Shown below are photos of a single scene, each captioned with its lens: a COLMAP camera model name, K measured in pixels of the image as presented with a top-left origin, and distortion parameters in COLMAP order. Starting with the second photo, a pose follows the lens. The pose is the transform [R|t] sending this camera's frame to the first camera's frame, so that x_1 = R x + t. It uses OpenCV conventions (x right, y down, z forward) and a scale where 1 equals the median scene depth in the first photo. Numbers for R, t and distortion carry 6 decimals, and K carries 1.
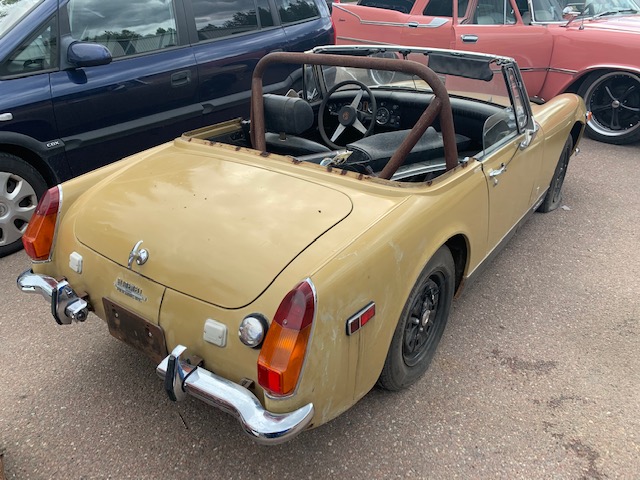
lens RADIAL K [[491.9, 0, 314.9], [0, 491.9, 237.3], [0, 0, 1]] dist [0.048466, -0.091733]
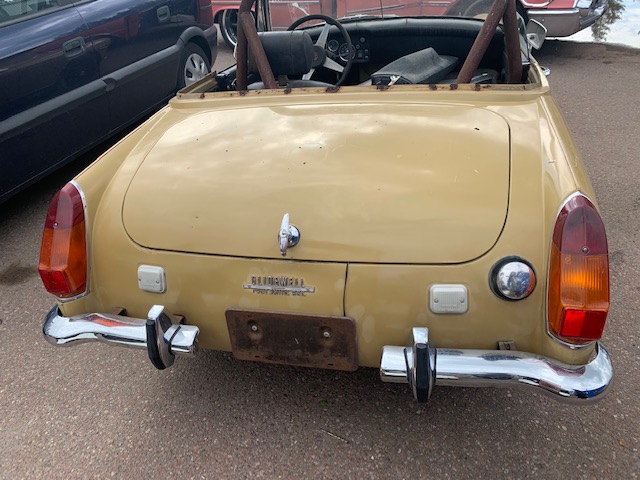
lens RADIAL K [[494.3, 0, 306.9], [0, 494.3, 227.0], [0, 0, 1]] dist [-0.057959, 0.150449]
pose [[0.916074, -0.243053, 0.318956, -0.318201], [0.236194, 0.969811, 0.060649, -0.005761], [-0.324068, 0.019777, 0.945827, 0.180080]]
